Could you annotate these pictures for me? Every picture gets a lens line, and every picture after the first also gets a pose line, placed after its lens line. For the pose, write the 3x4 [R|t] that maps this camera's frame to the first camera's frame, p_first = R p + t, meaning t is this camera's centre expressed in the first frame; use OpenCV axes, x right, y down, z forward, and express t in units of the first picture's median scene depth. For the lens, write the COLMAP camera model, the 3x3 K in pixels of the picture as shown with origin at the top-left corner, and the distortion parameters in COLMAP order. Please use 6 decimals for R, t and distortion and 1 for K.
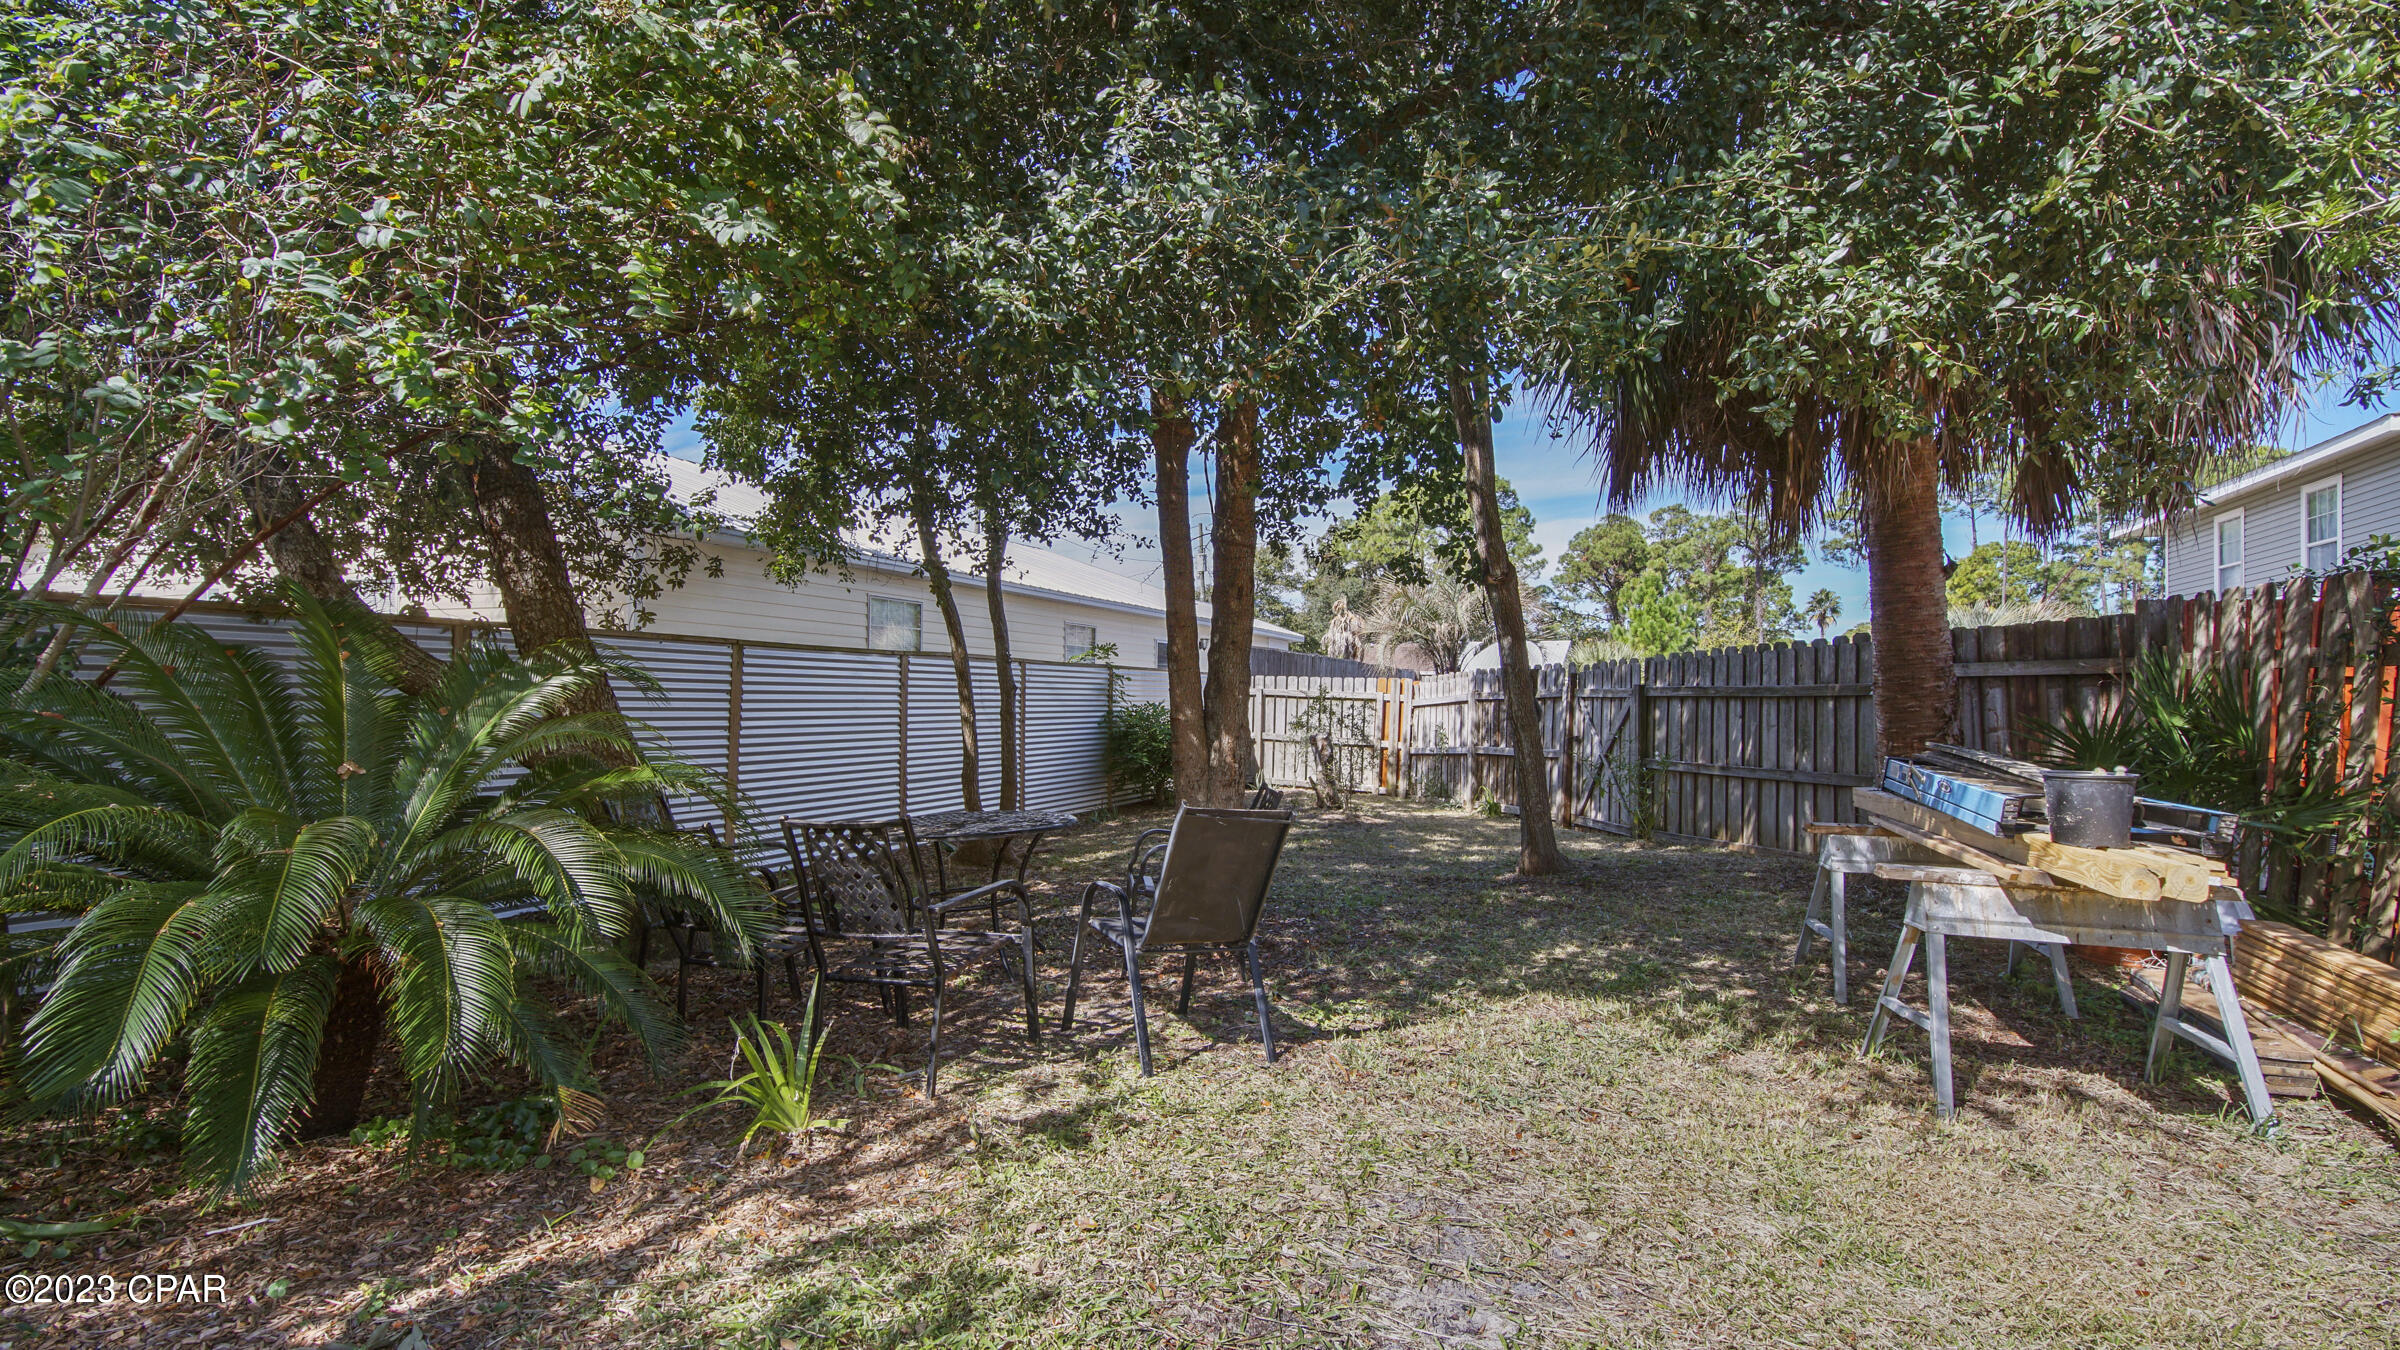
lens RADIAL K [[1080.8, 0, 1201.3], [0, 1080.8, 695.8], [0, 0, 1]] dist [0.035587, -0.022269]
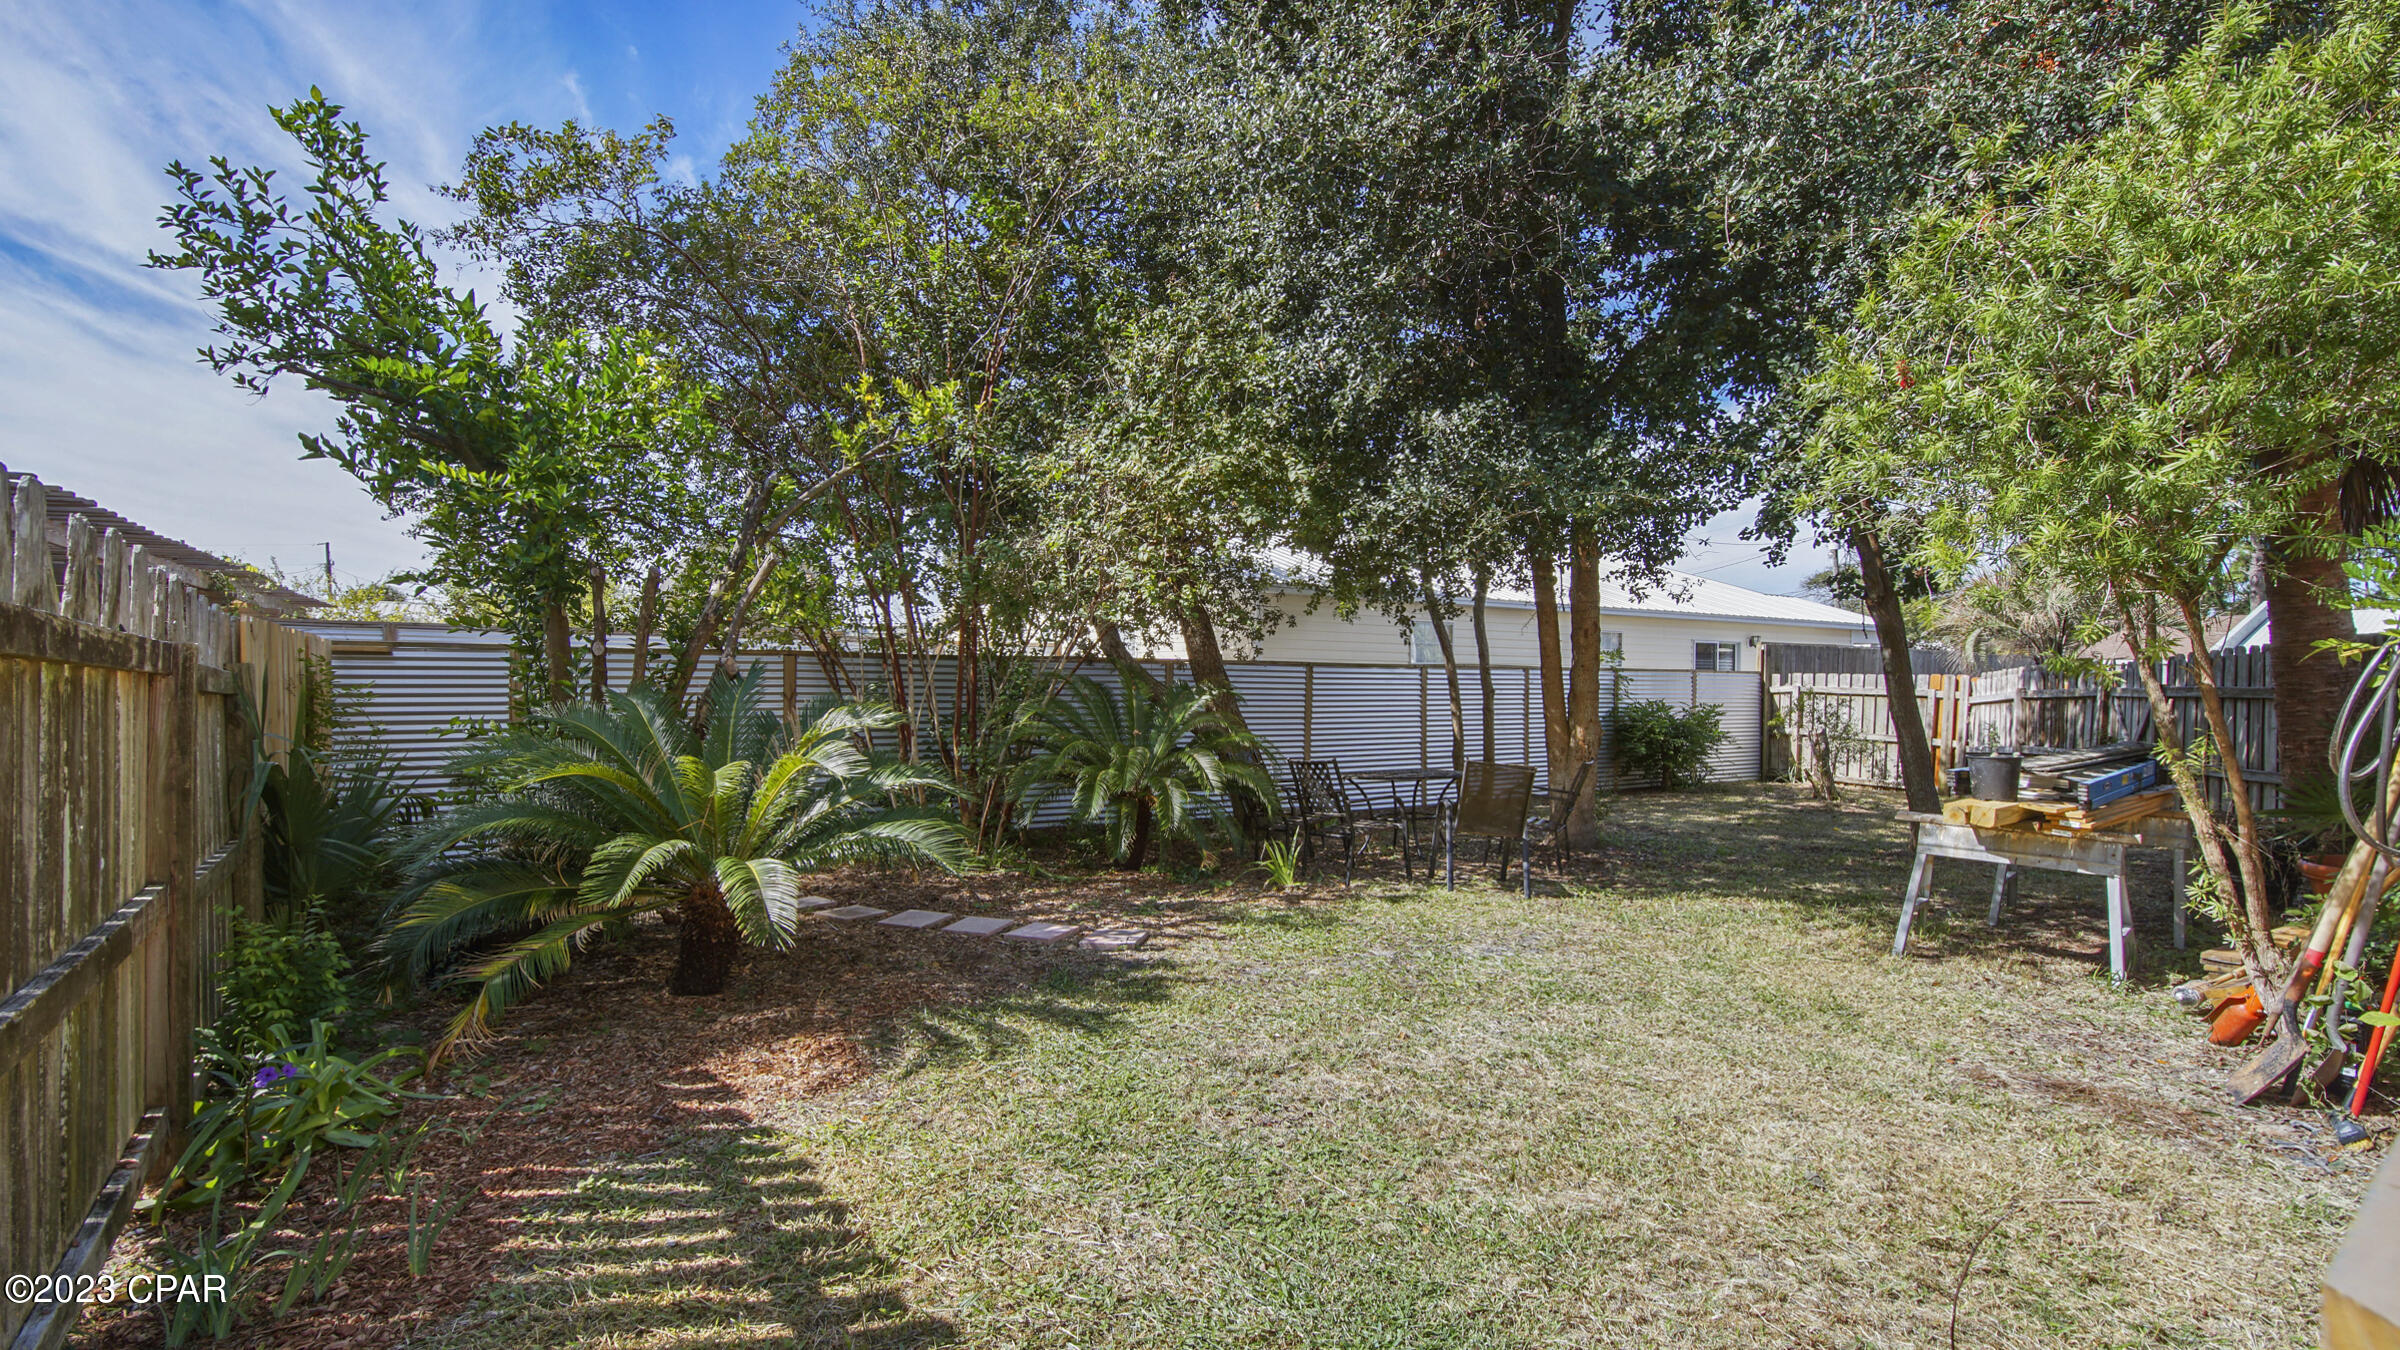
lens RADIAL K [[1080.8, 0, 1201.3], [0, 1080.8, 695.8], [0, 0, 1]] dist [0.035587, -0.022269]
pose [[0.847652, 0.000913, -0.530553, 0.299887], [0.003719, 0.999964, 0.007663, -0.016660], [0.530540, -0.008469, 0.847617, -0.459137]]
